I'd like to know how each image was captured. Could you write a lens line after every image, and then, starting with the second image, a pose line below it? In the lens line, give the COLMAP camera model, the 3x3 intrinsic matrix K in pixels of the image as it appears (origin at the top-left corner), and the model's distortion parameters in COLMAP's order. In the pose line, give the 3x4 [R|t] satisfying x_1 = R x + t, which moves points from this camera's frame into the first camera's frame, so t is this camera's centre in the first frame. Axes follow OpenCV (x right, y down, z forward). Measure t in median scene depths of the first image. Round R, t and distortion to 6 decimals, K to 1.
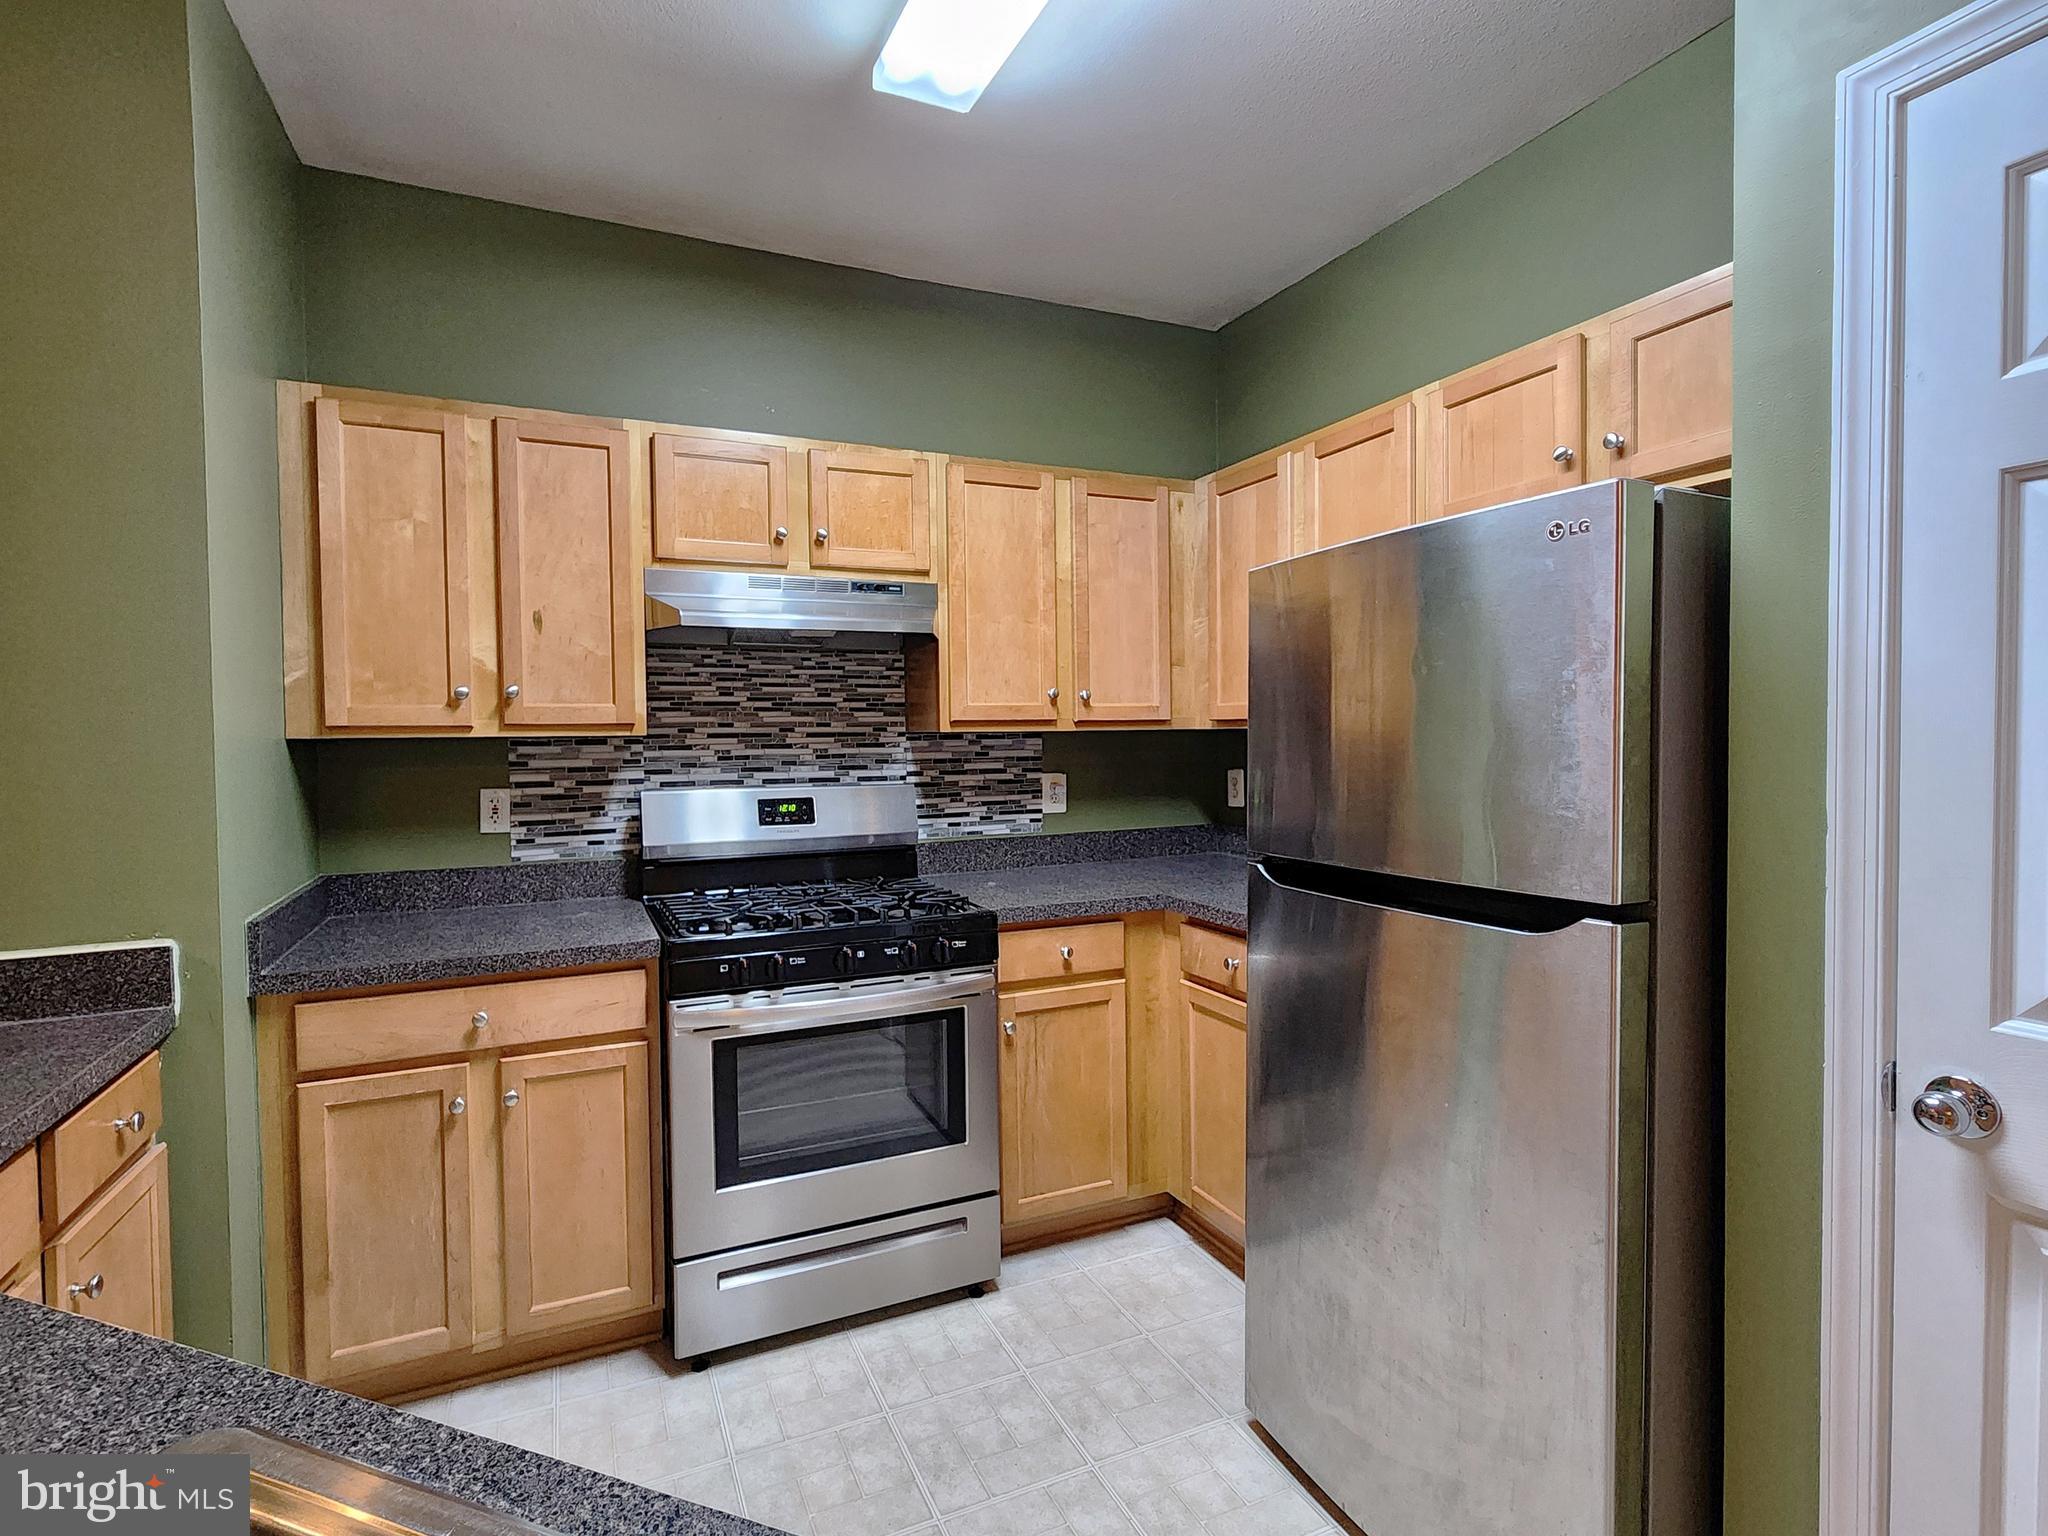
lens RADIAL K [[1007.0, 0, 1001.8], [0, 1007.0, 803.1], [0, 0, 1]] dist [0.000779, 0.000312]
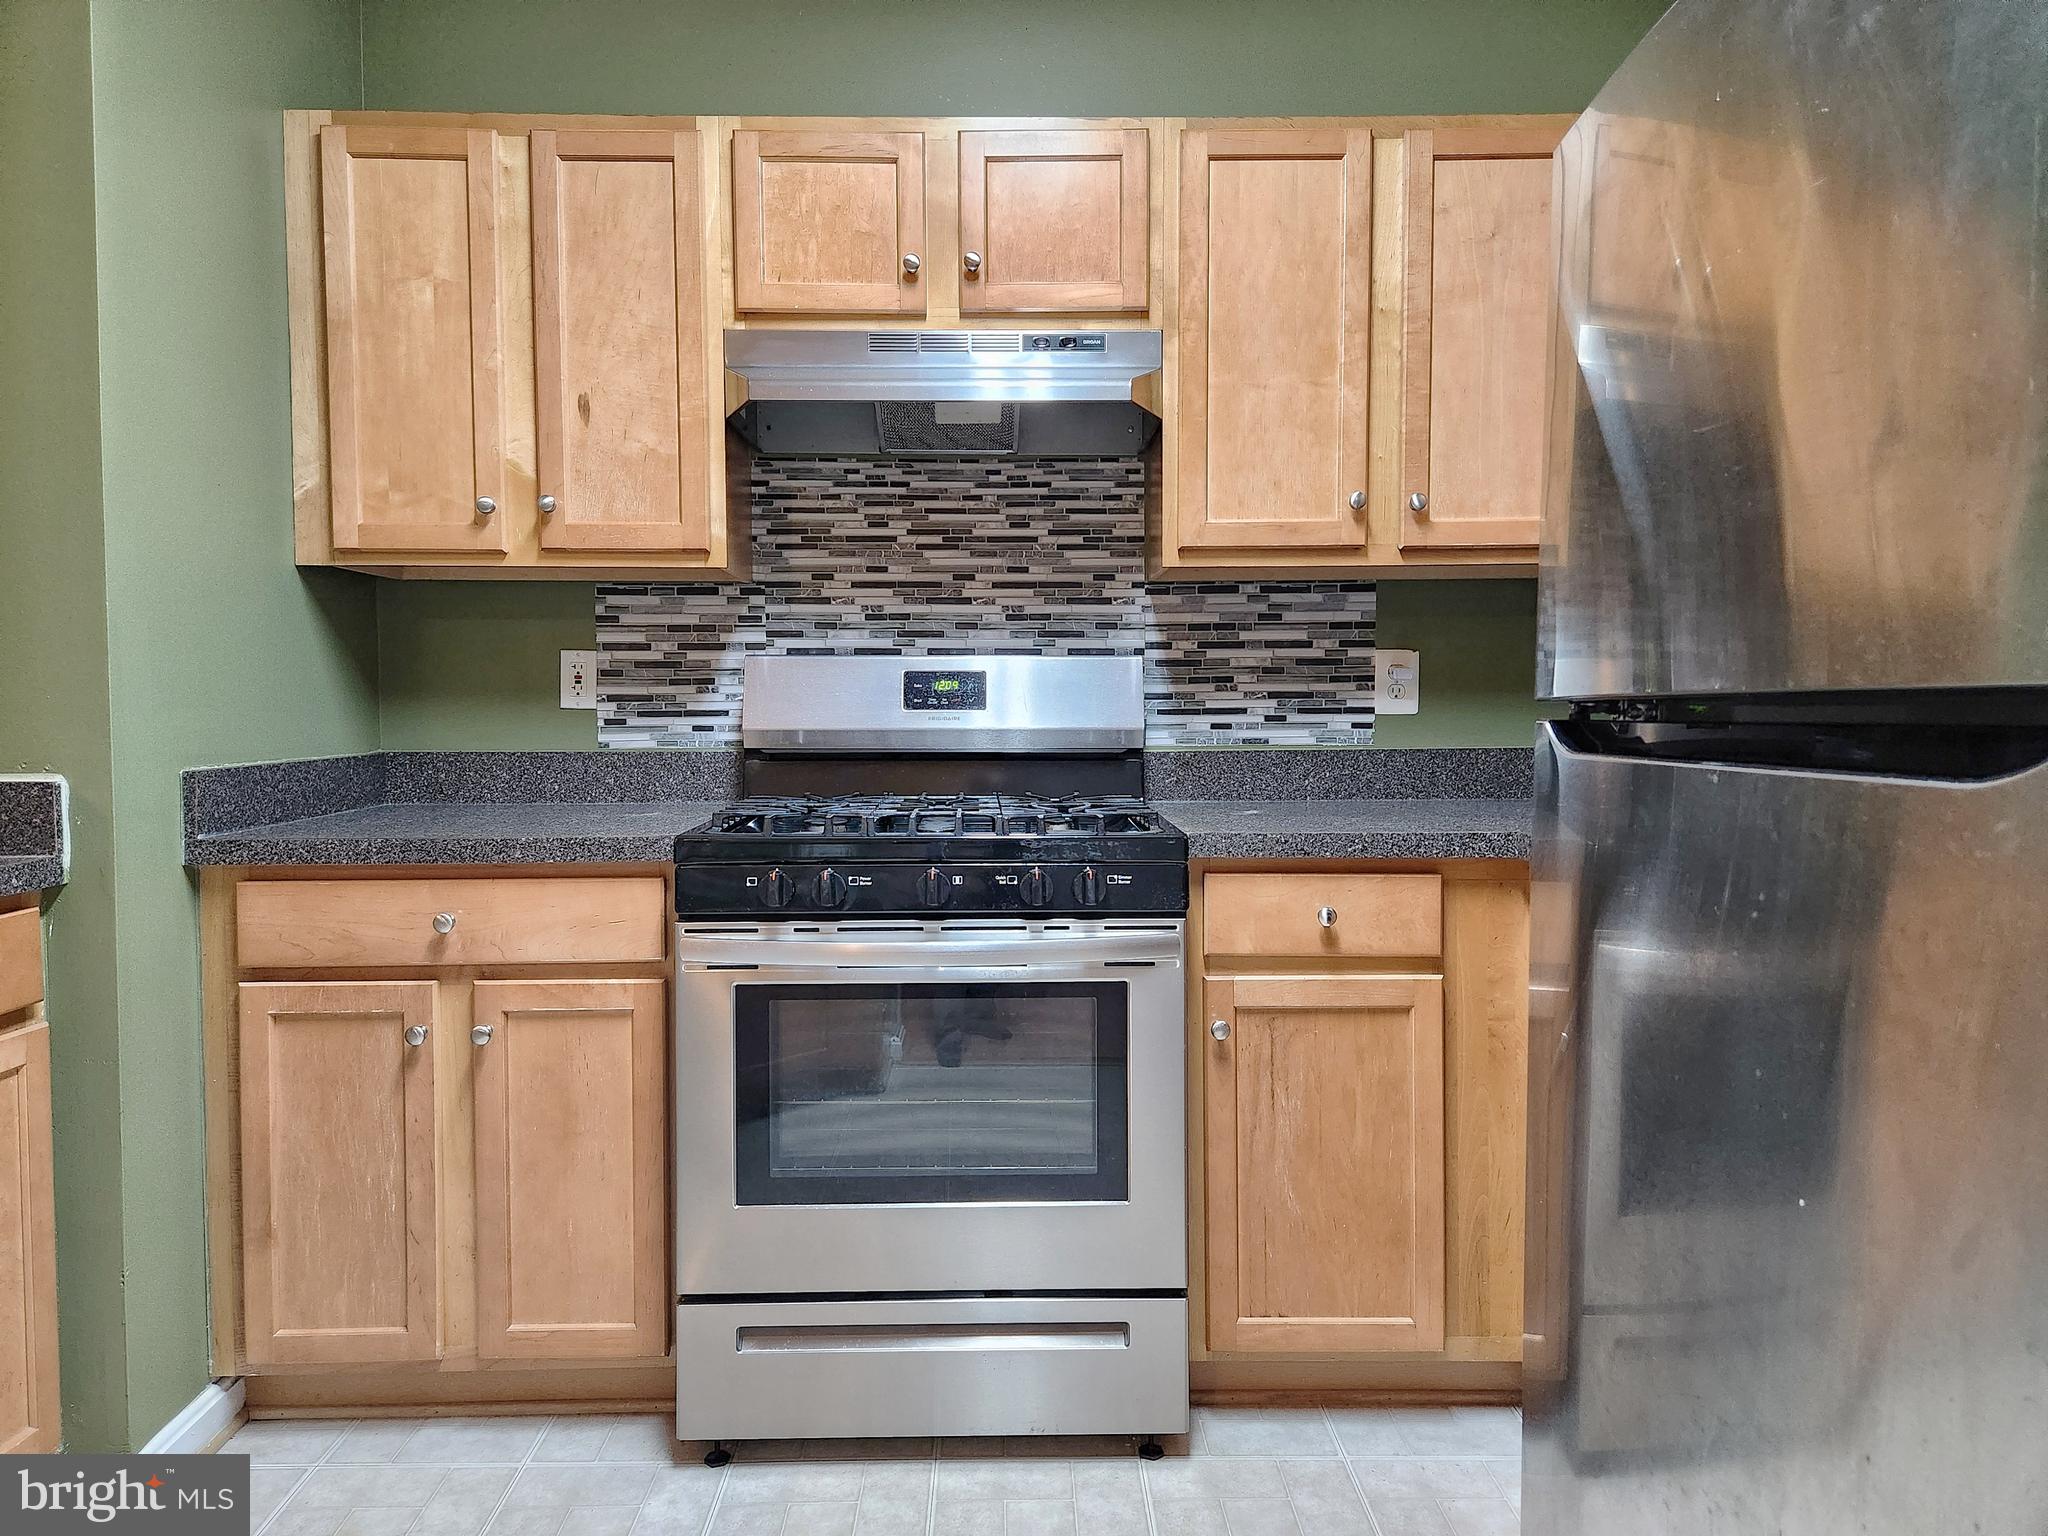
lens RADIAL K [[1335.5, 0, 1011.6], [0, 1335.5, 800.7], [0, 0, 1]] dist [0.069103, -0.047016]
pose [[0.915909, 0.035319, -0.399829, 0.199057], [-0.033721, 0.999370, 0.011035, 0.073081], [0.399967, 0.003376, 0.916523, 0.183832]]
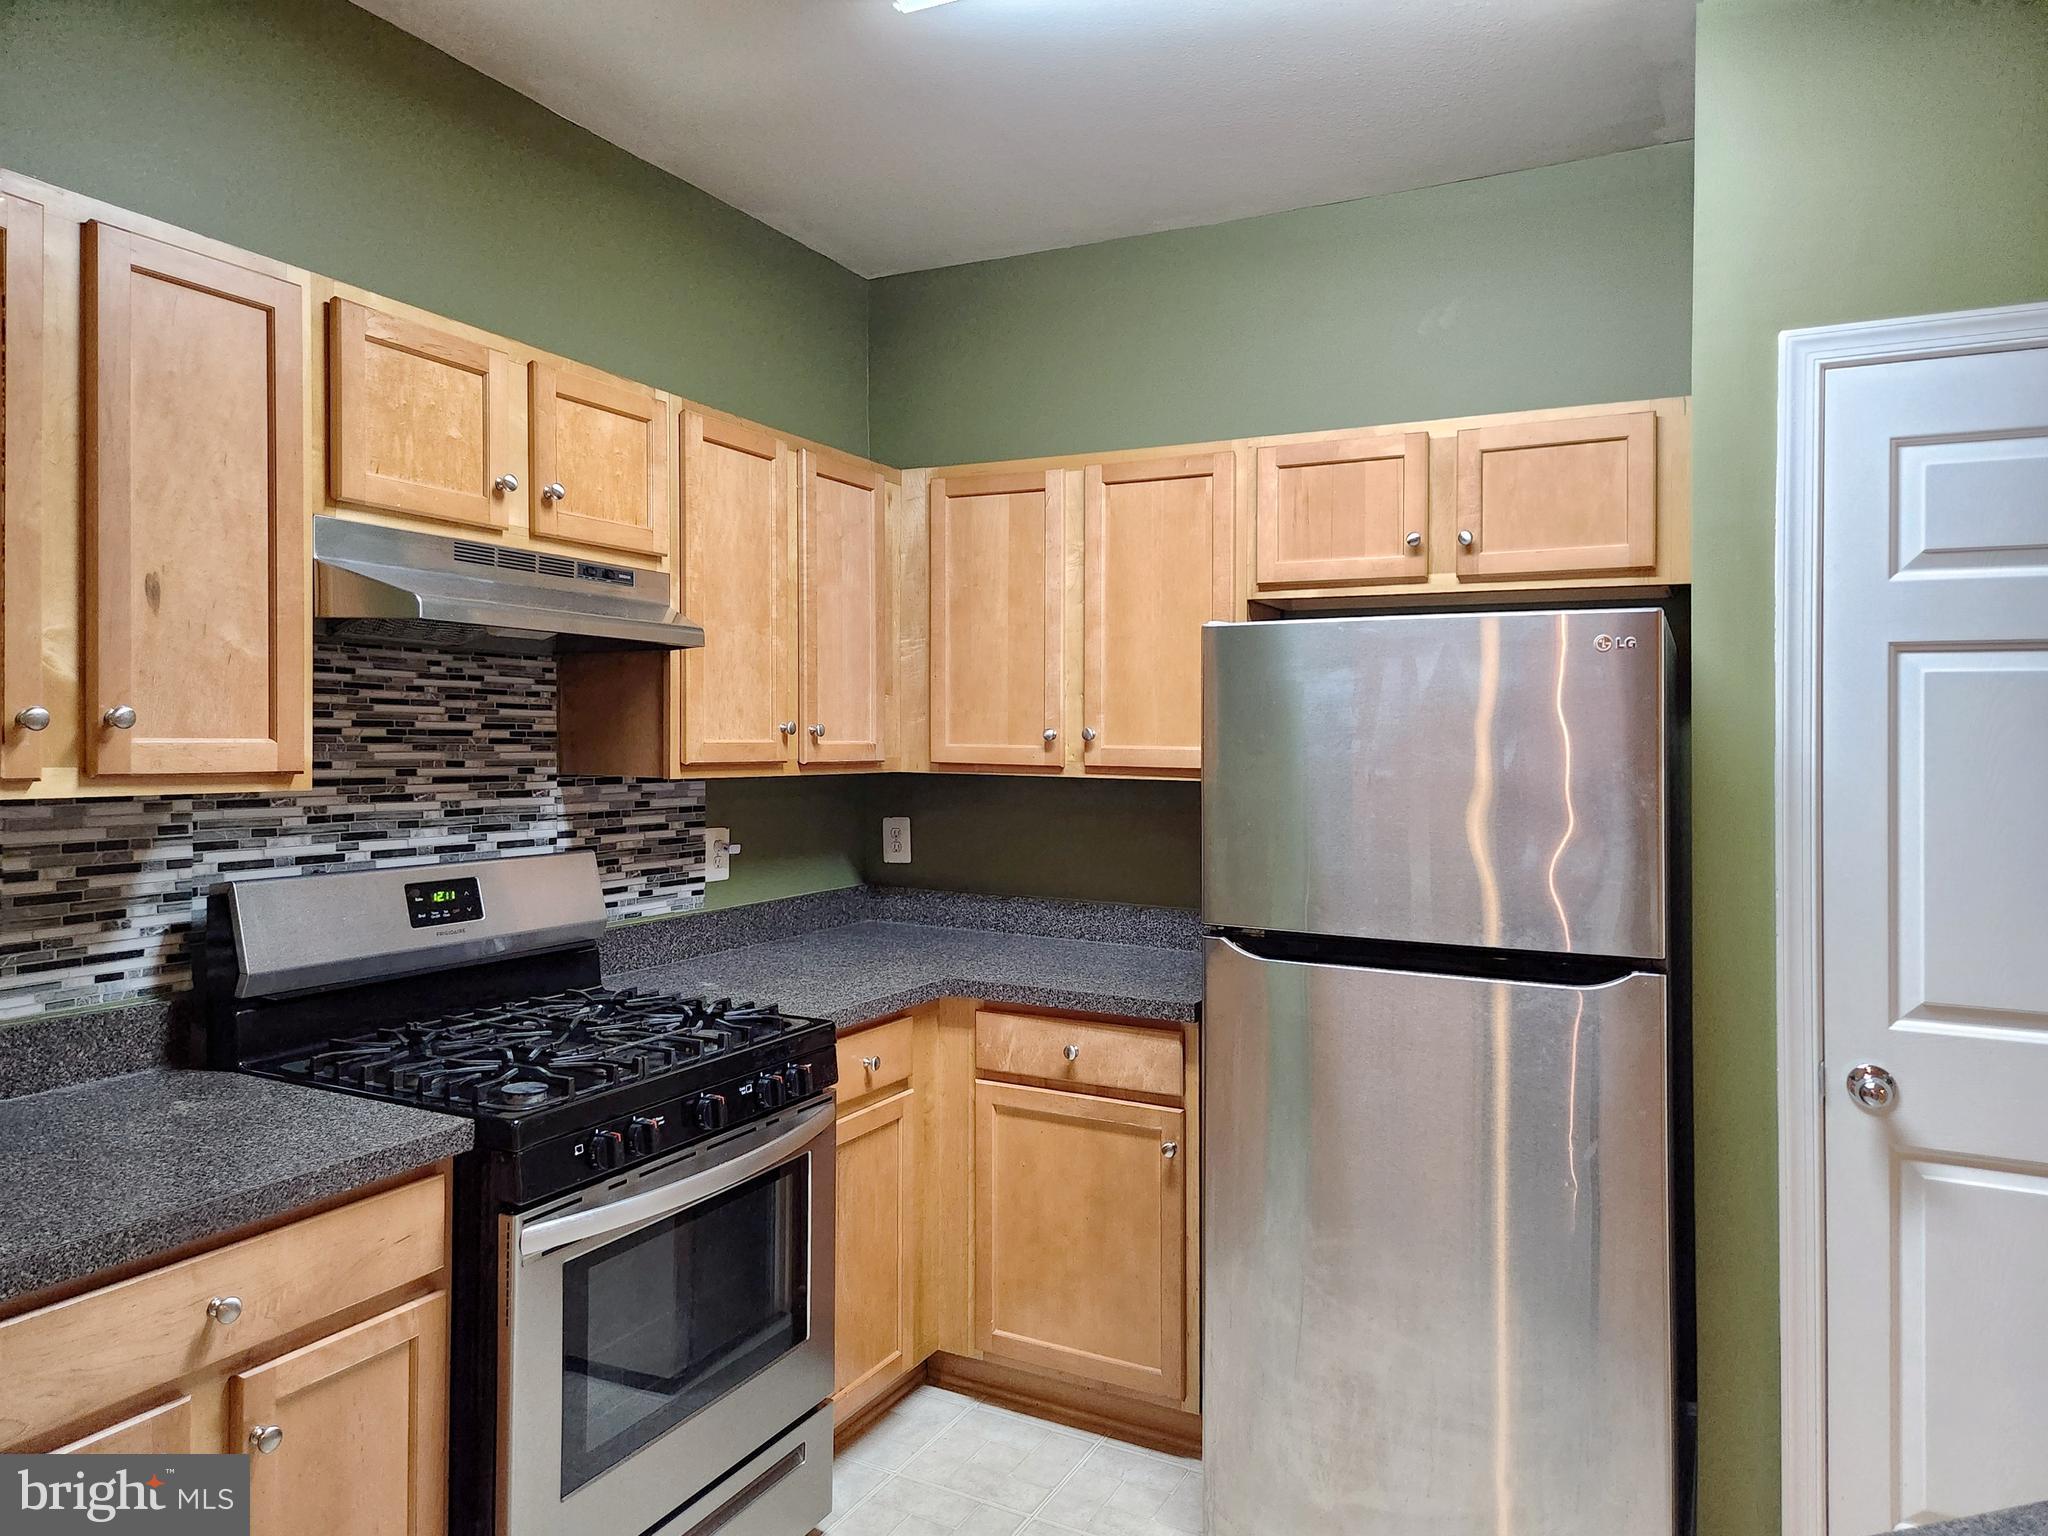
lens RADIAL K [[1371.1, 0, 1019.5], [0, 1371.1, 786.3], [0, 0, 1]] dist [0.080817, -0.084300]
pose [[0.783958, -0.000177, 0.620814, -0.480745], [0.019469, 0.999515, -0.024300, -0.037036], [-0.620509, 0.031137, 0.783581, 0.075956]]
